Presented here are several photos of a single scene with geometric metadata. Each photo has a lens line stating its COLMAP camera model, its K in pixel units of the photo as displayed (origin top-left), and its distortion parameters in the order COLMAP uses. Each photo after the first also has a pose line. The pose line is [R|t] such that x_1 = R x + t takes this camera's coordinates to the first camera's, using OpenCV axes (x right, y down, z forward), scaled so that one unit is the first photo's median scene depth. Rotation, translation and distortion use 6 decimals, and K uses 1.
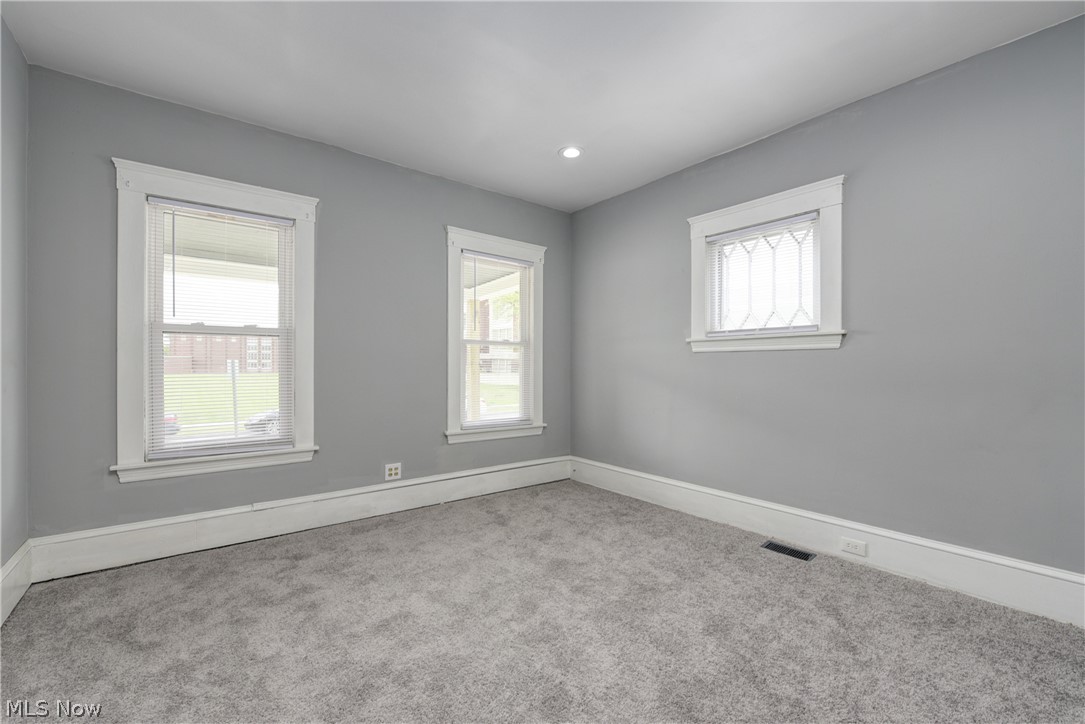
lens RADIAL K [[445.5, 0, 541.0], [0, 445.5, 366.1], [0, 0, 1]] dist [-0.009711, -0.000232]
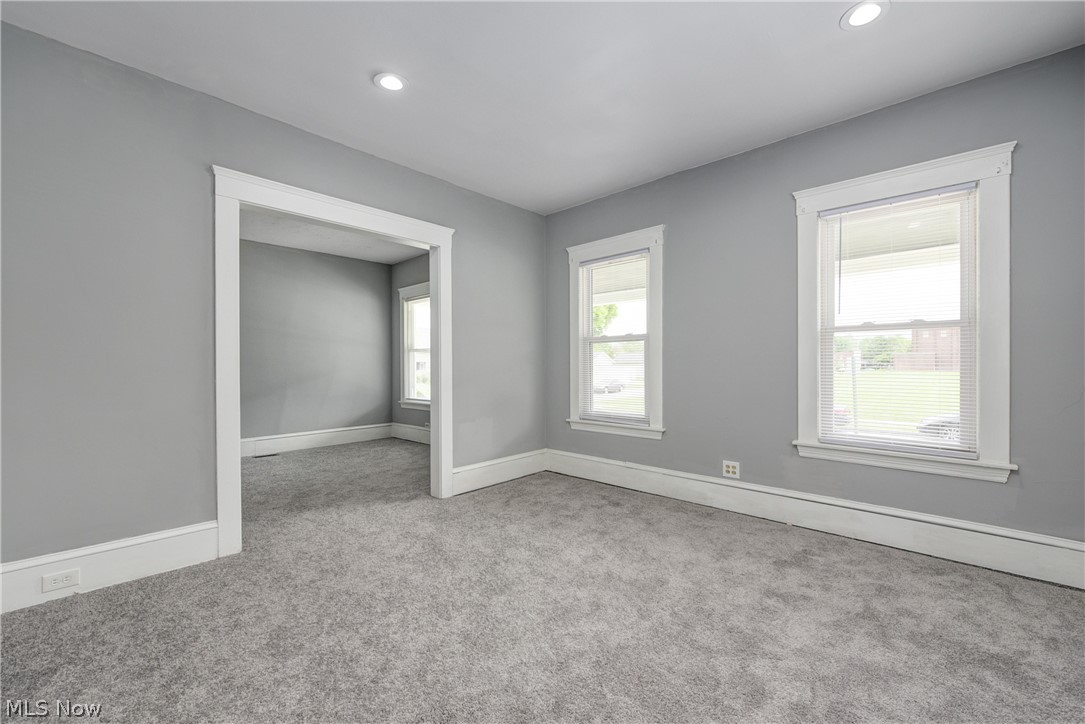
lens RADIAL K [[444.3, 0, 542.1], [0, 444.3, 362.8], [0, 0, 1]] dist [-0.005604, -0.000663]
pose [[0.152266, -0.003358, -0.988334, 0.605881], [0.006942, 0.999973, -0.002328, 0.000783], [0.988315, -0.006507, 0.152285, 0.461908]]
